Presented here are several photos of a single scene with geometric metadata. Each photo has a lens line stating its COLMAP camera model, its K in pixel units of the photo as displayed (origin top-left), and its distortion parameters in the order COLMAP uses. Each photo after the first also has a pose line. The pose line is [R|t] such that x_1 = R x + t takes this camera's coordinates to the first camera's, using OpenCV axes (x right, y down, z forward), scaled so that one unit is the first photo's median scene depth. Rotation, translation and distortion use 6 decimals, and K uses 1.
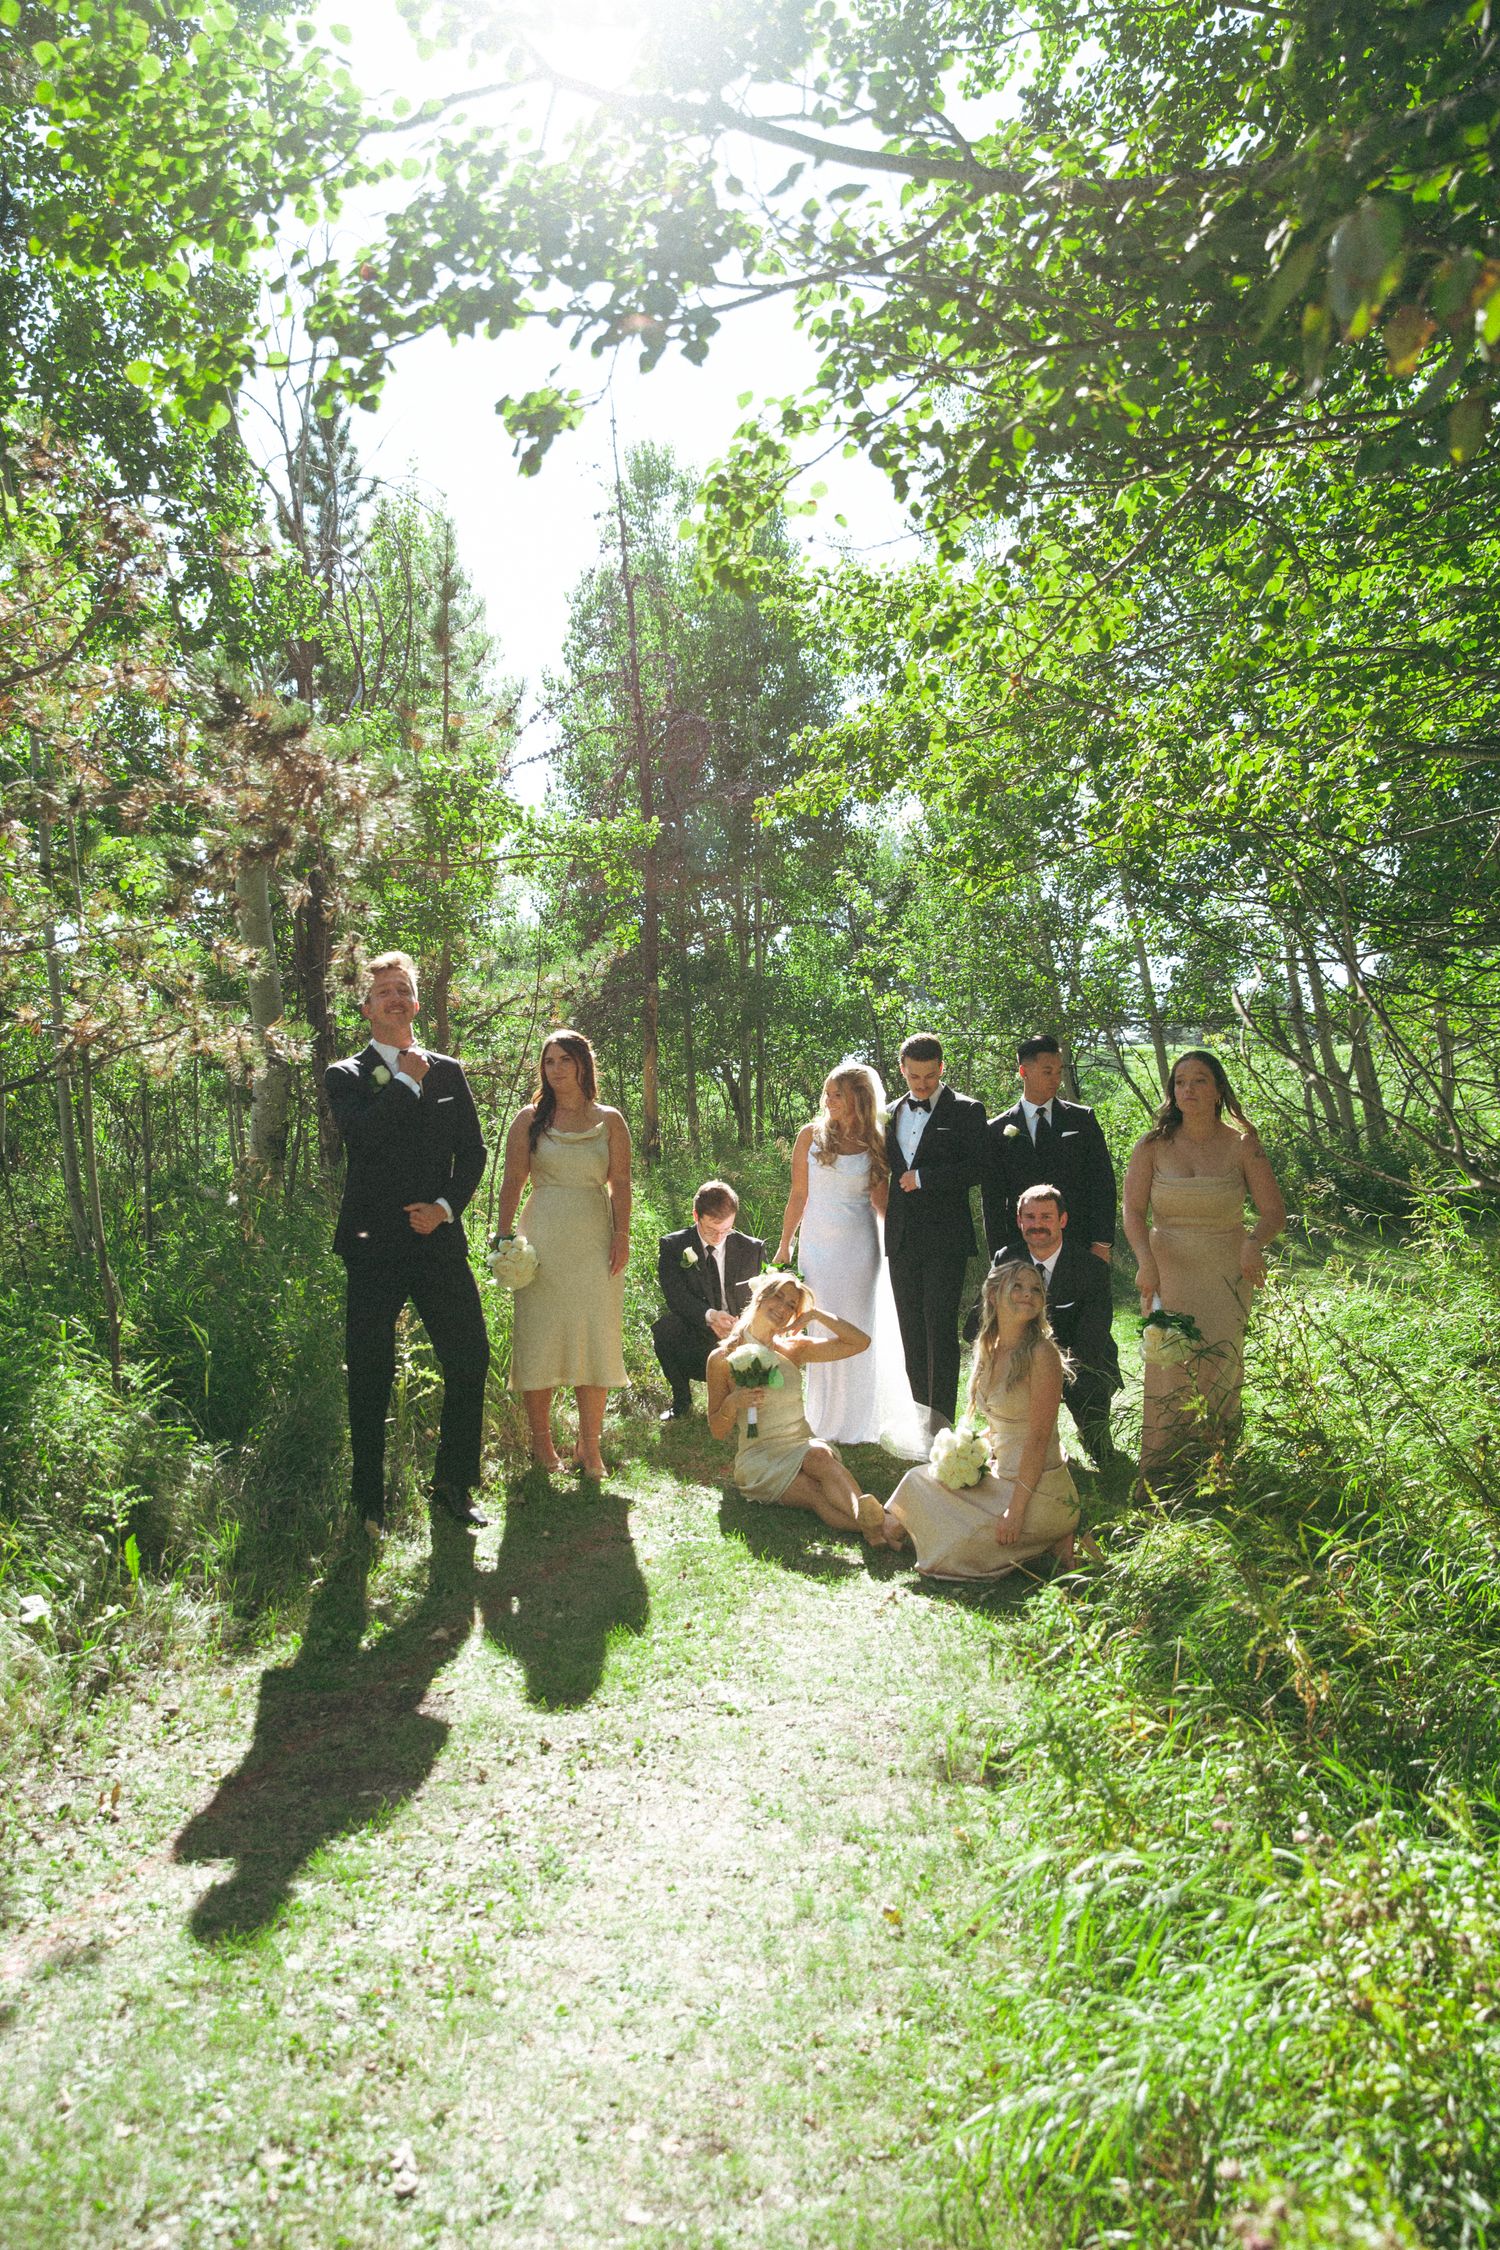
lens RADIAL K [[1988.3, 0, 754.4], [0, 1988.3, 1128.3], [0, 0, 1]] dist [0.093745, 0.002478]
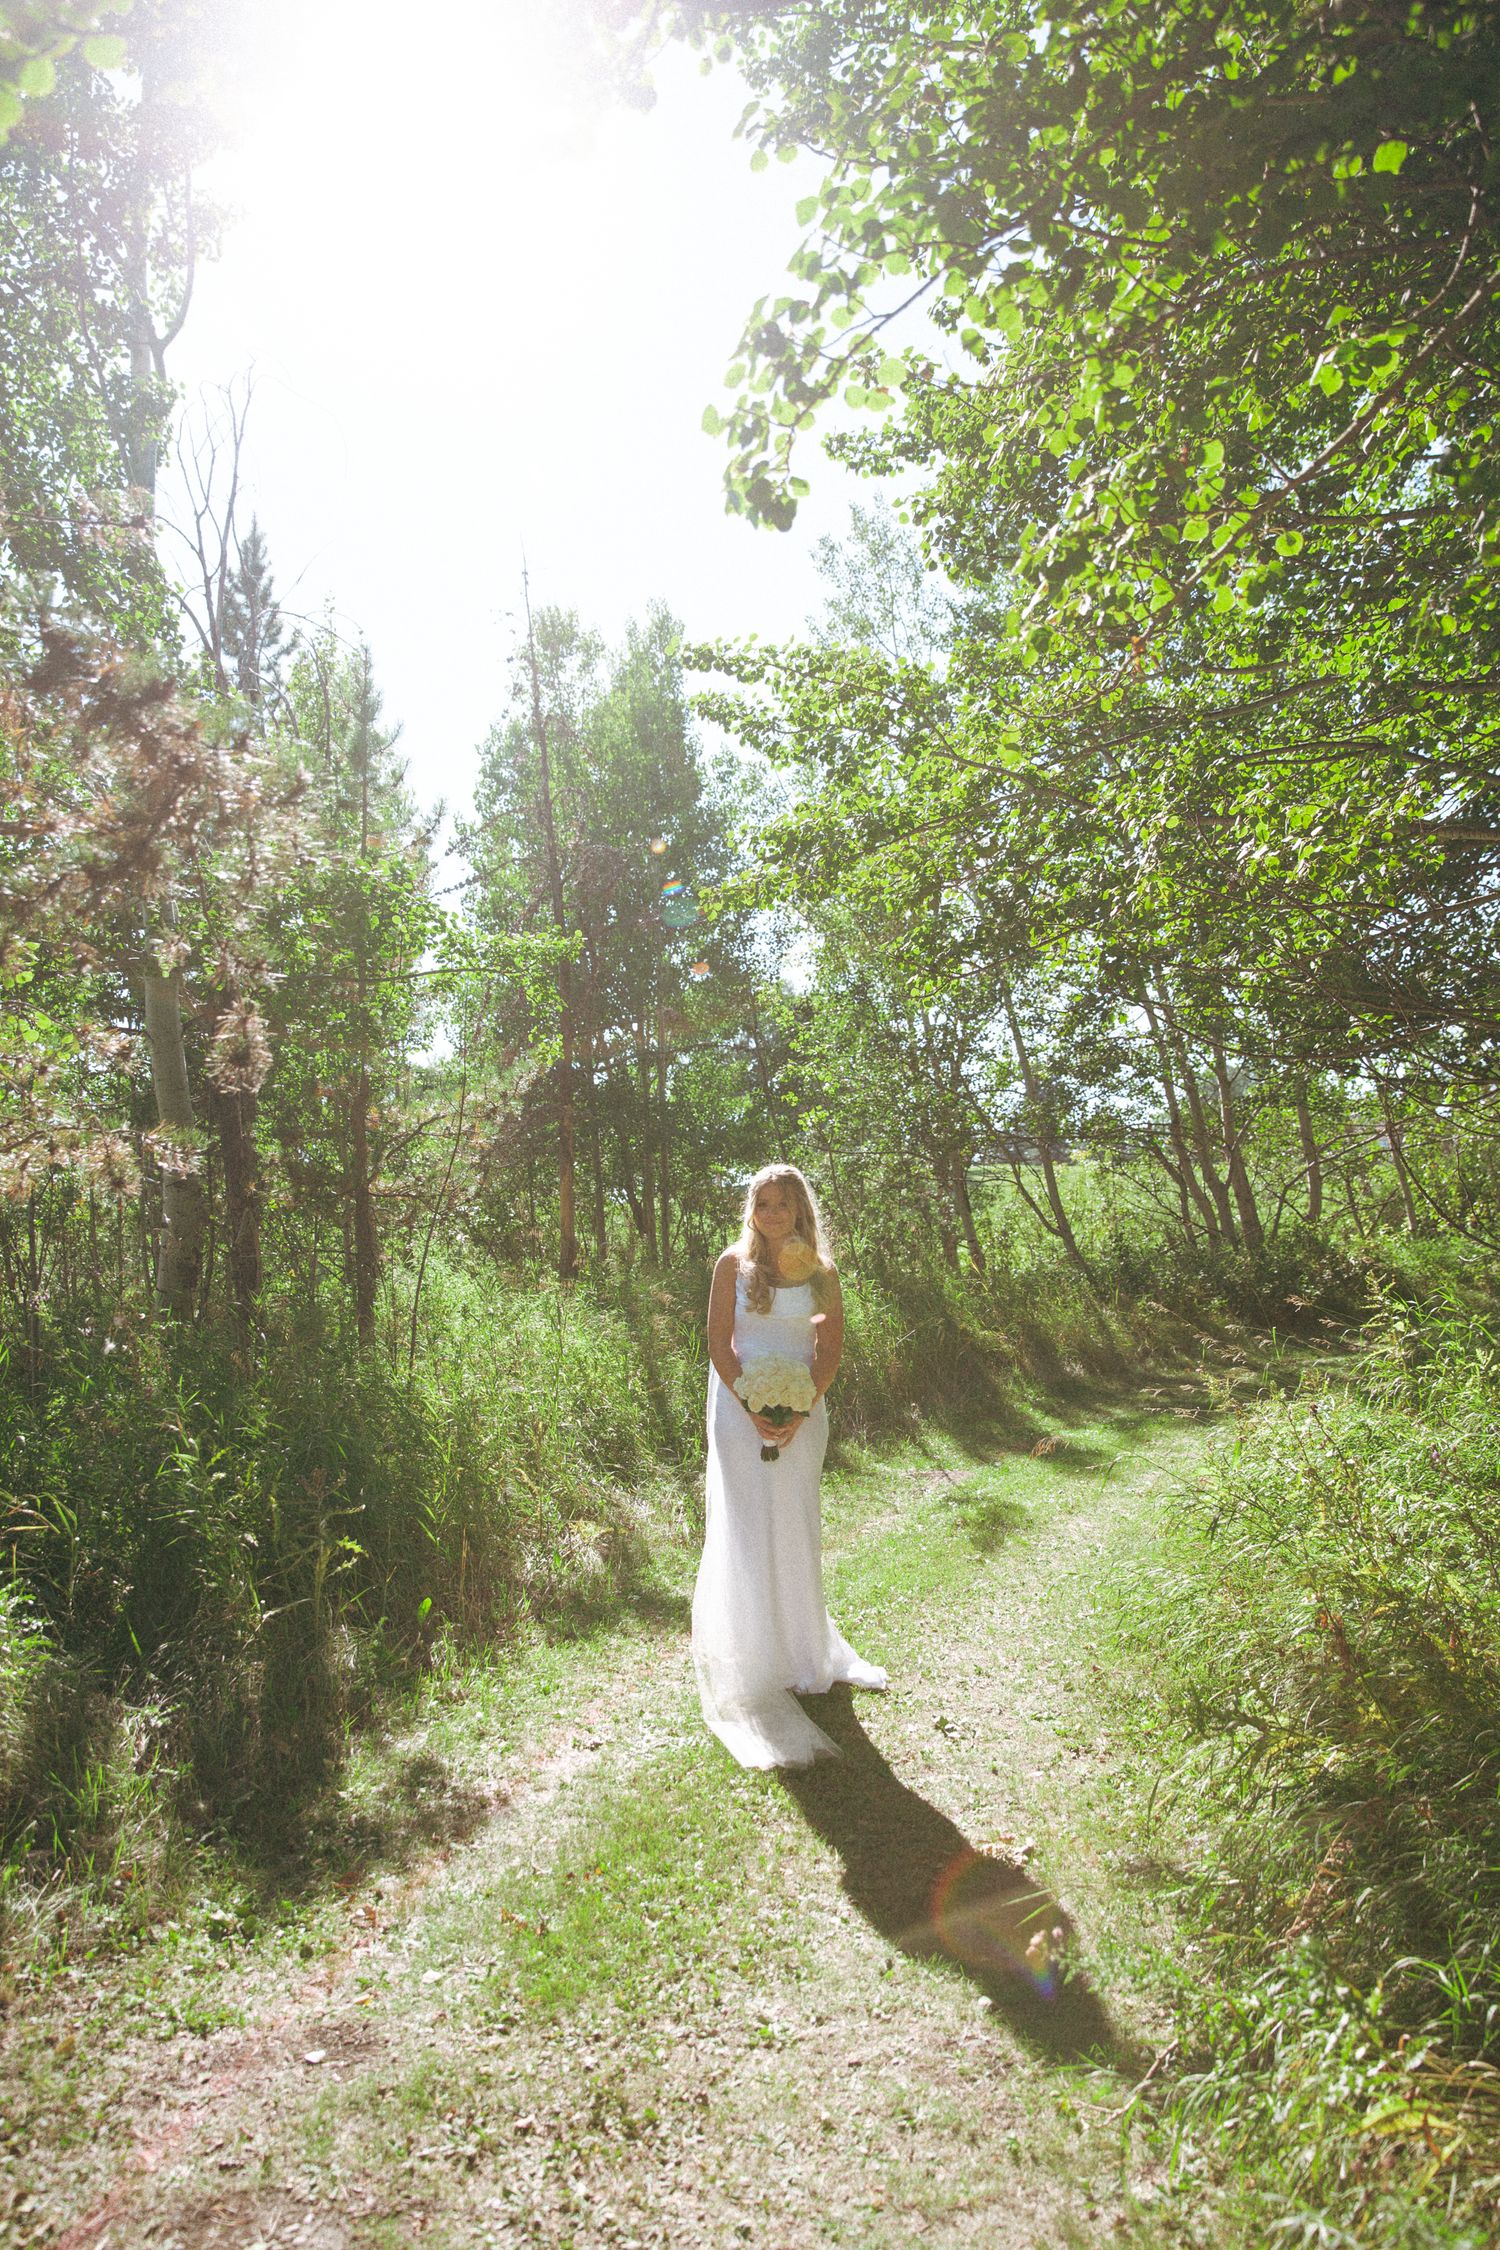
lens RADIAL K [[1820.0, 0, 746.4], [0, 1820.0, 1125.9], [0, 0, 1]] dist [-0.004436, 0.005411]
pose [[0.998383, -0.015261, 0.054753, -0.016349], [0.018838, 0.997680, -0.065422, -0.000280], [-0.053627, 0.066348, 0.996354, 0.100240]]
